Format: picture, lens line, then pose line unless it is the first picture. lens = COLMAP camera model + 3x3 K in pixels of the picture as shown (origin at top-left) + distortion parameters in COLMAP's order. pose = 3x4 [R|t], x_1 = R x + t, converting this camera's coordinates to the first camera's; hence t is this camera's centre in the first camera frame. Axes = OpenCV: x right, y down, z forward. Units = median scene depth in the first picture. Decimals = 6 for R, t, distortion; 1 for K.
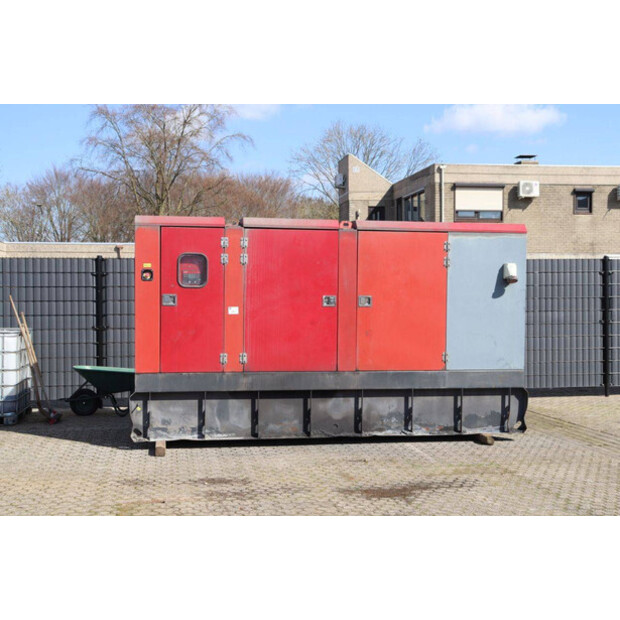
lens RADIAL K [[781.6, 0, 289.0], [0, 781.6, 308.6], [0, 0, 1]] dist [0.011955, 0.020399]
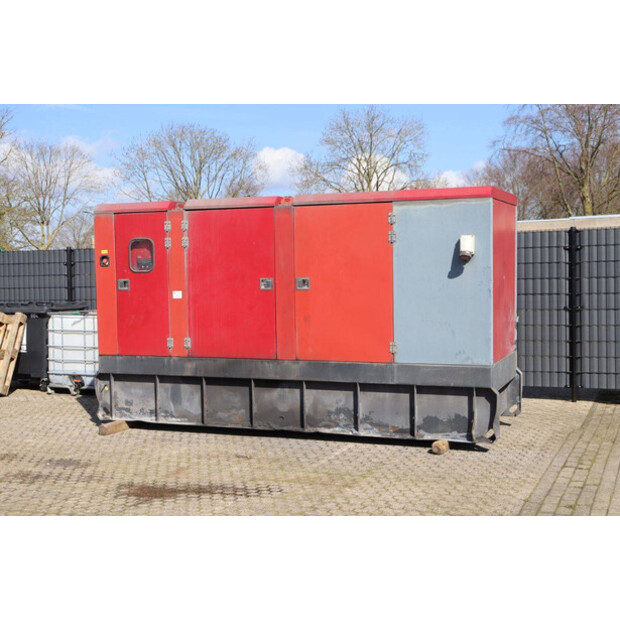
lens RADIAL K [[866.2, 0, 310.0], [0, 866.2, 310.0], [0, 0, 1]] dist [-0.005579, 0.001971]
pose [[0.858695, 0.005505, -0.512458, 0.619677], [0.008095, 0.999672, 0.024302, -0.003483], [0.512424, -0.025017, 0.858368, 0.138776]]
